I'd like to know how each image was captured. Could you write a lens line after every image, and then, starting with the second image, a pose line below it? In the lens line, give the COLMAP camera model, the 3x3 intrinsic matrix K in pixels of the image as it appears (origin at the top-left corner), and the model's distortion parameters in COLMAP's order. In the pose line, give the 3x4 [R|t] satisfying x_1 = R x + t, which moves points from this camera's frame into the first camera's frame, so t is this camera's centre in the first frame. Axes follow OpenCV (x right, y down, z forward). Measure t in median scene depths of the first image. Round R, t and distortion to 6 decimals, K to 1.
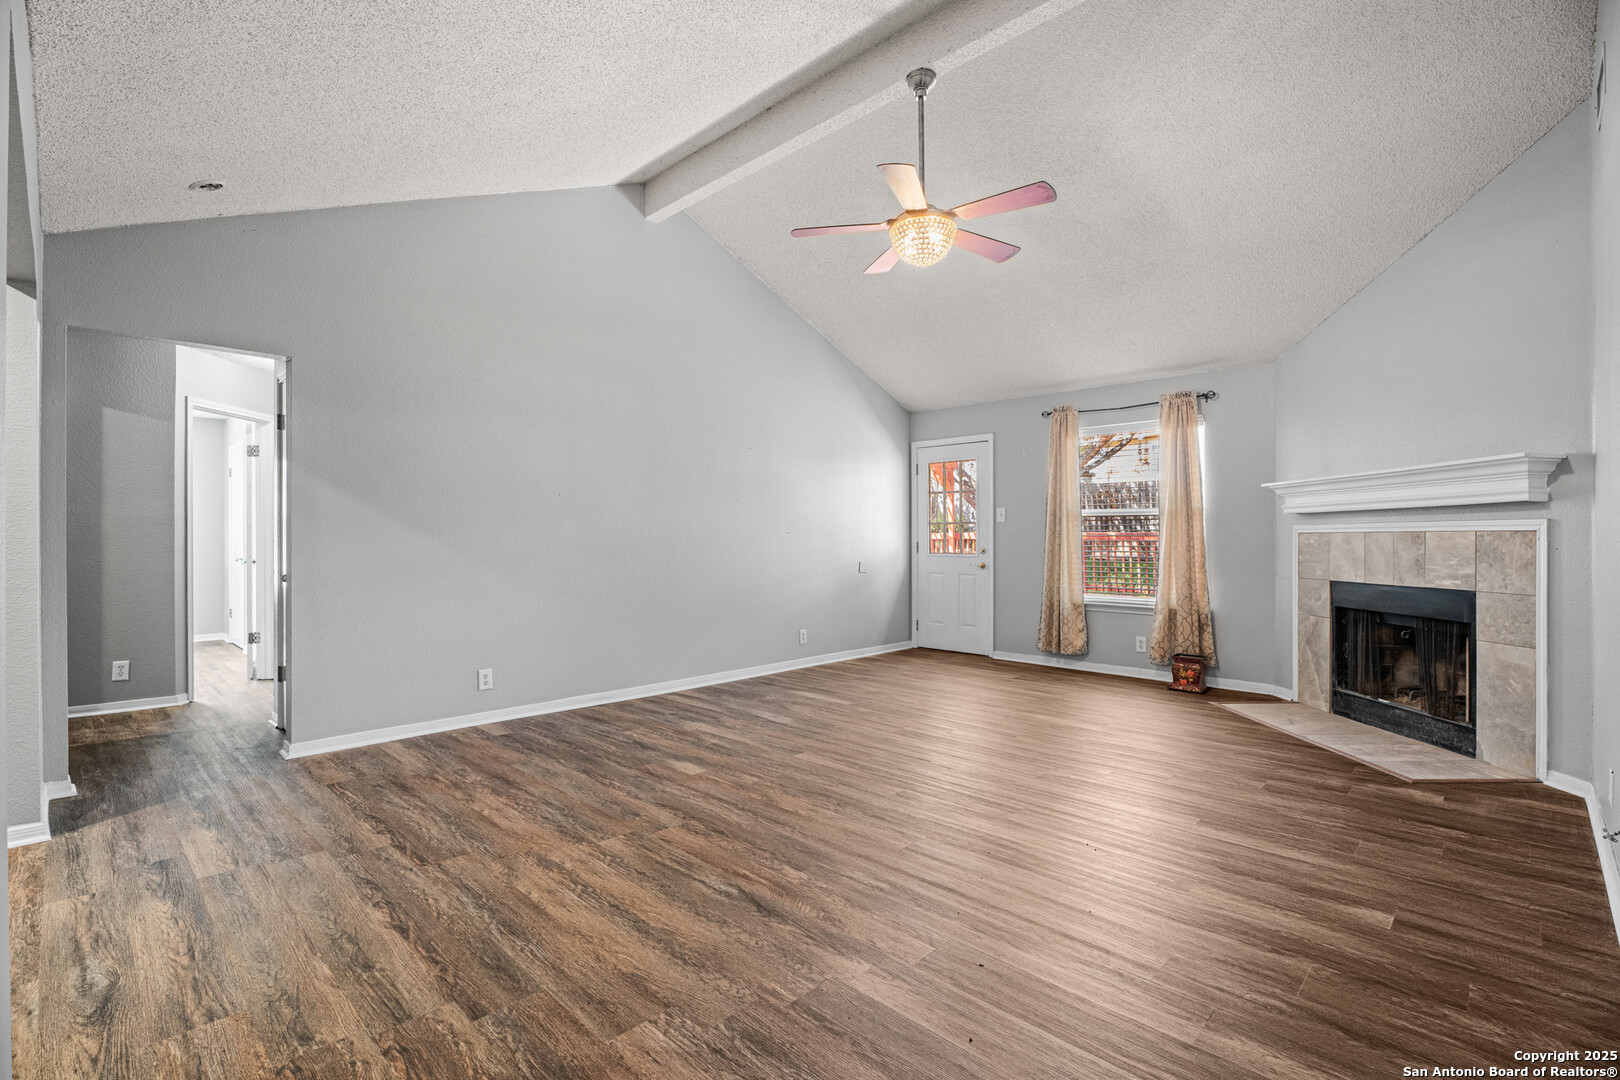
lens RADIAL K [[749.3, 0, 791.1], [0, 749.3, 535.8], [0, 0, 1]] dist [-0.014293, 0.006598]
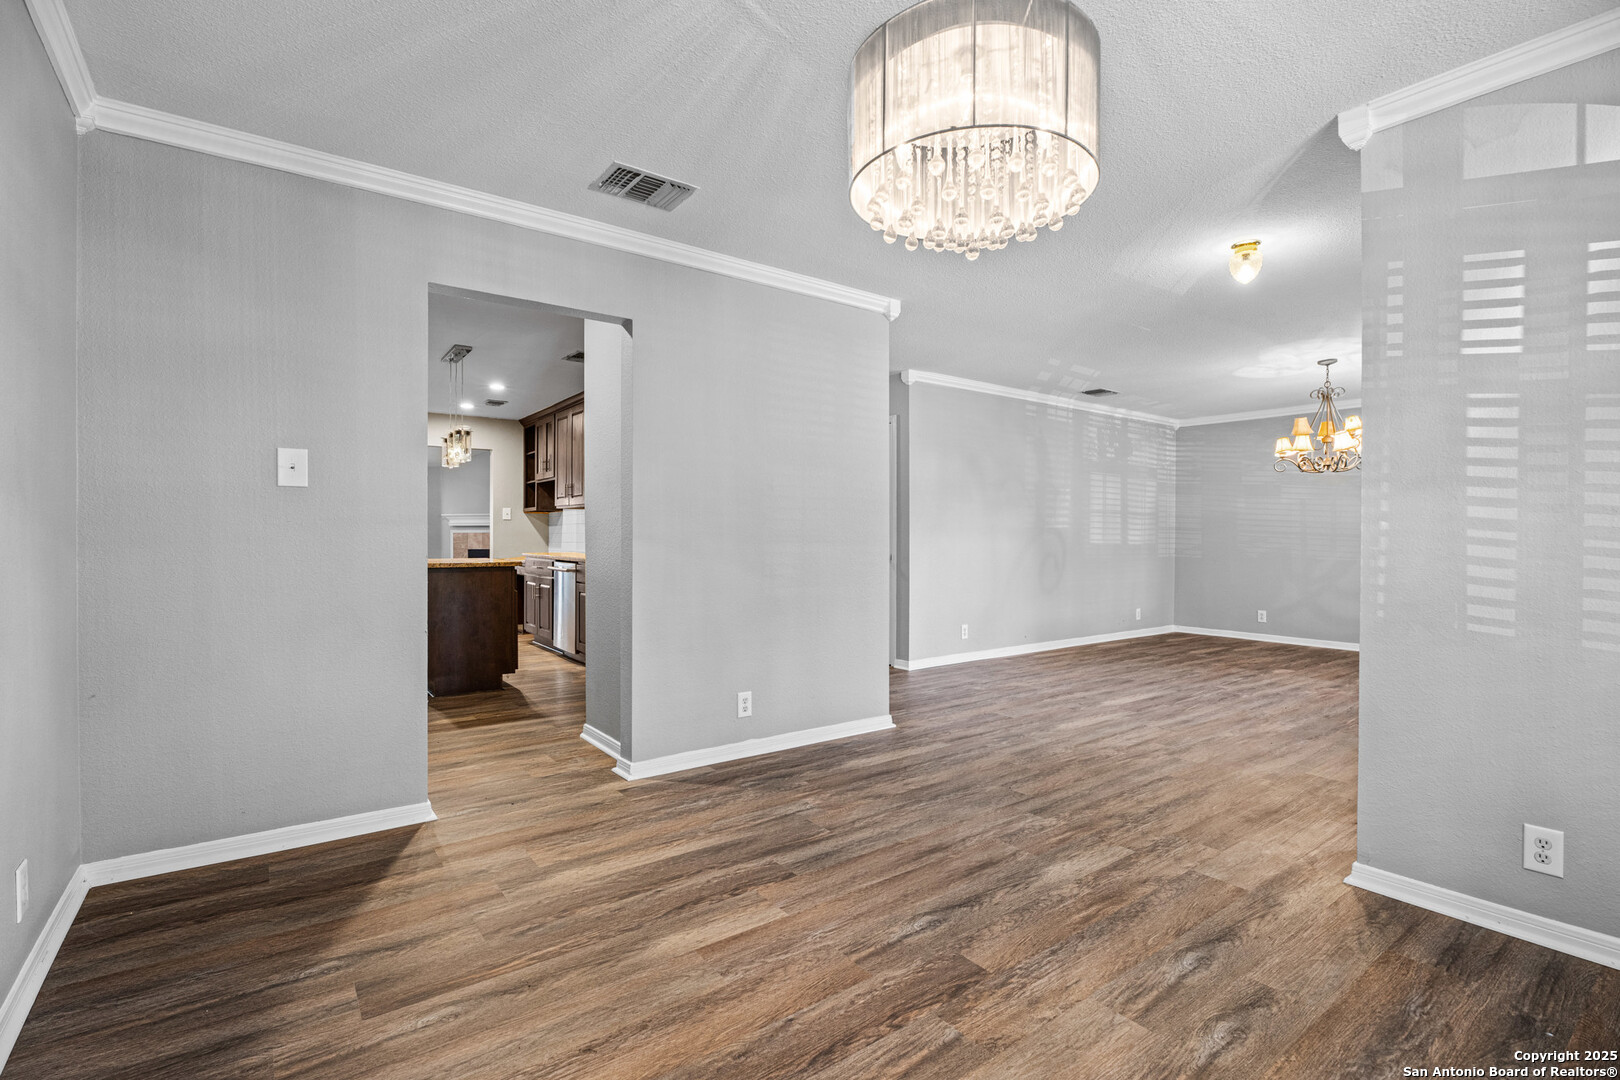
lens RADIAL K [[749.3, 0, 804.3], [0, 749.3, 535.5], [0, 0, 1]] dist [-0.014293, 0.006598]
pose [[0.147981, 0.002885, 0.988986, -2.510231], [0.002740, 0.999991, -0.003327, 0.023419], [-0.988986, 0.003203, 0.147972, -0.928514]]
